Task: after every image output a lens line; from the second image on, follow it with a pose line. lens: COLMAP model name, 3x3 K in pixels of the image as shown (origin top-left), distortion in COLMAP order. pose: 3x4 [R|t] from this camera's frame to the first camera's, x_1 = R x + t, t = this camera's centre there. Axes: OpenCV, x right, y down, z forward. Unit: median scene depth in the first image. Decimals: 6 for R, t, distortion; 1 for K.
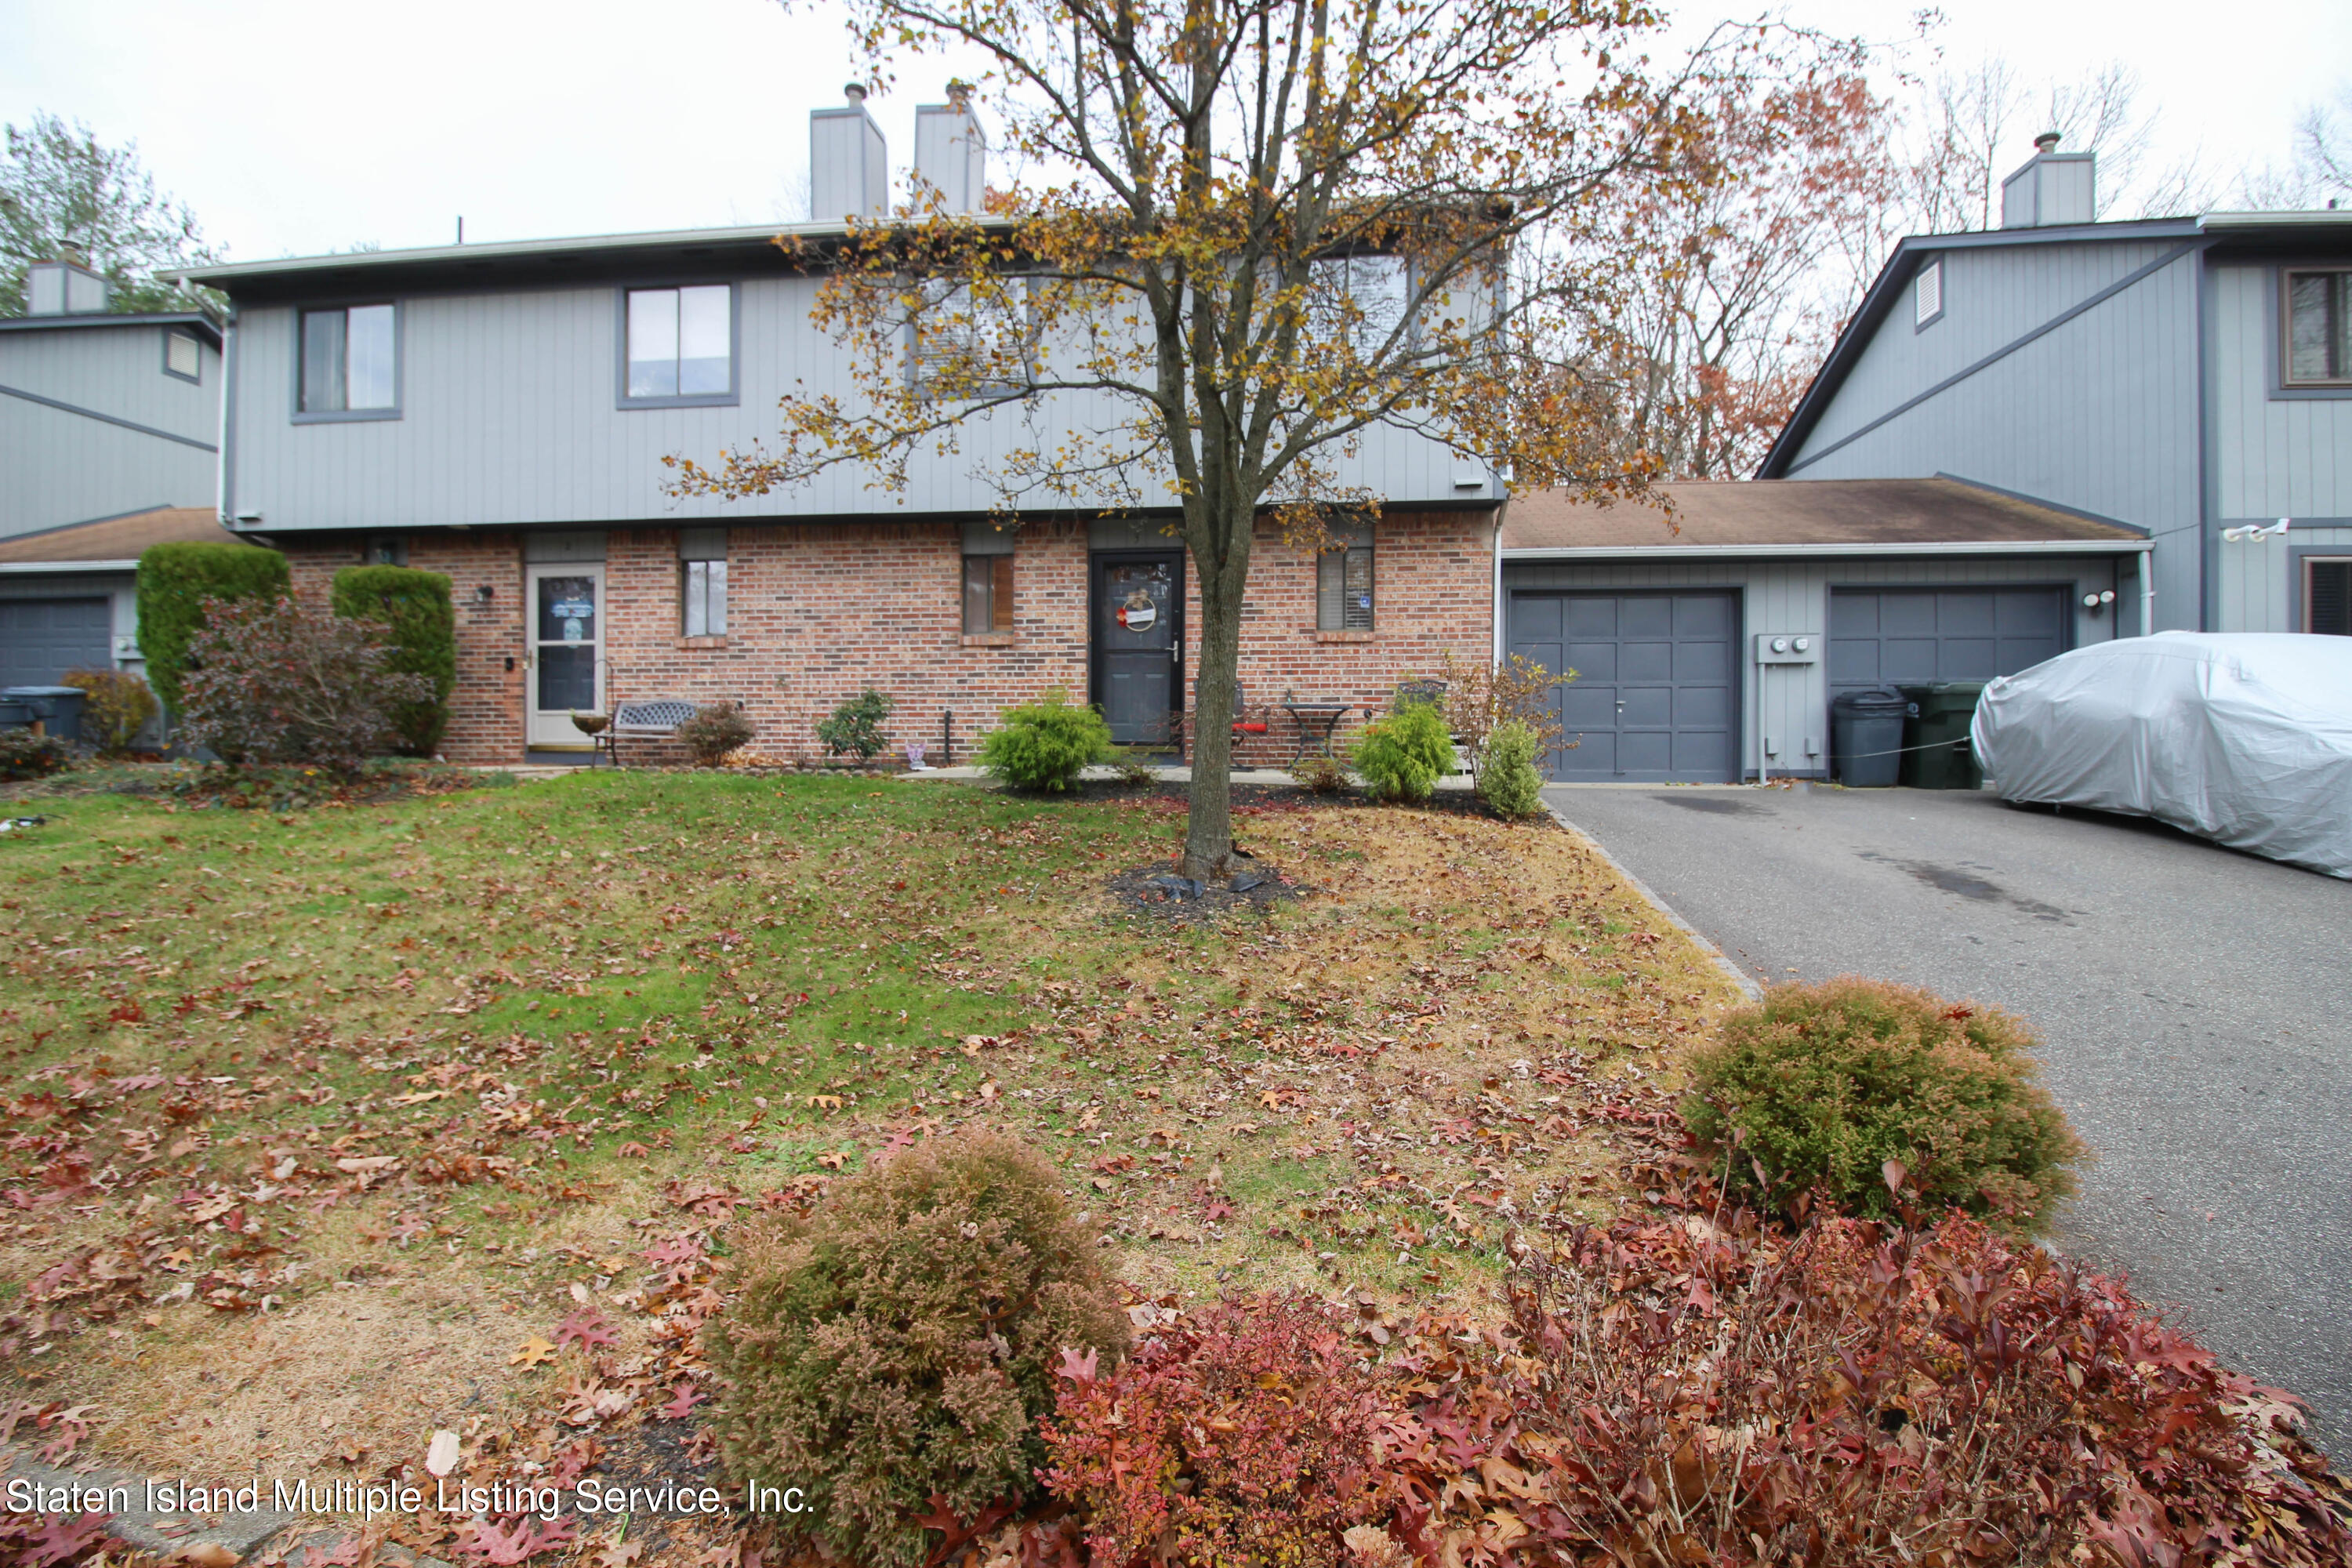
lens RADIAL K [[1015.1, 0, 1176.3], [0, 1015.1, 783.6], [0, 0, 1]] dist [0.000797, -0.000142]
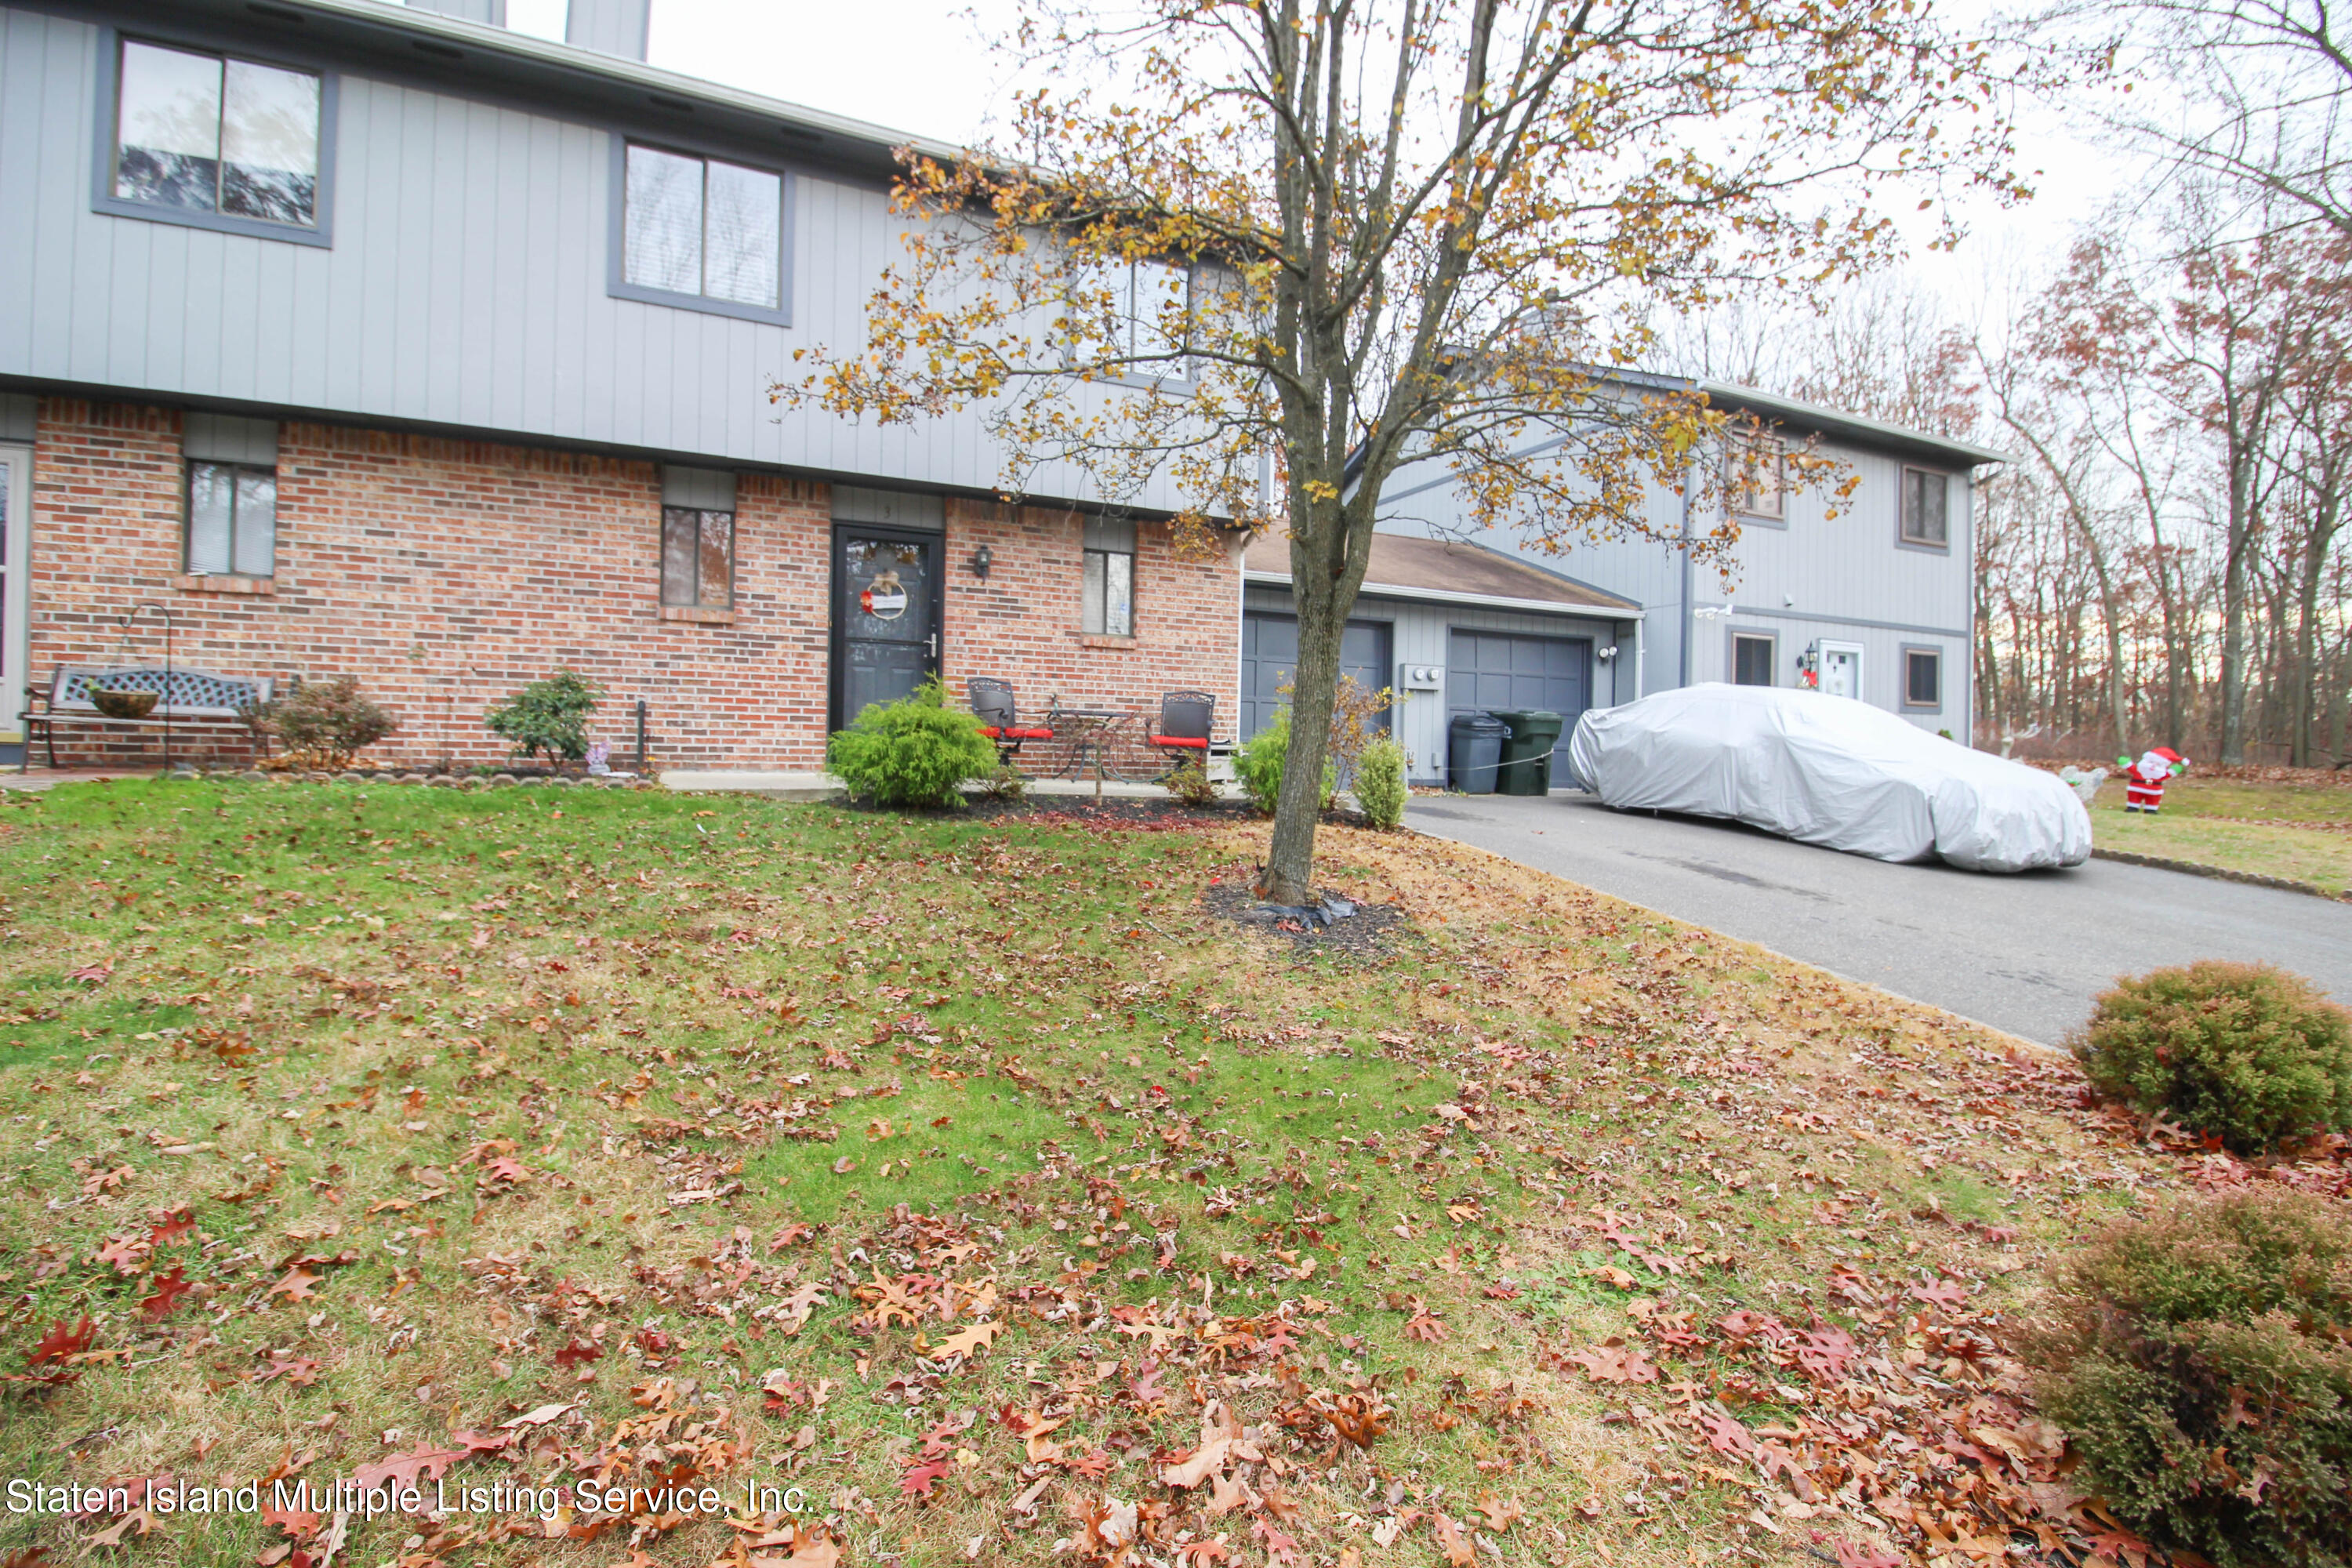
lens RADIAL K [[1104.1, 0, 1177.4], [0, 1104.1, 783.8], [0, 0, 1]] dist [-0.009942, -0.002472]
pose [[0.859378, 0.002670, 0.511333, -0.308308], [-0.003228, 0.999995, 0.000204, -0.009064], [-0.511330, -0.001826, 0.859383, 0.054857]]
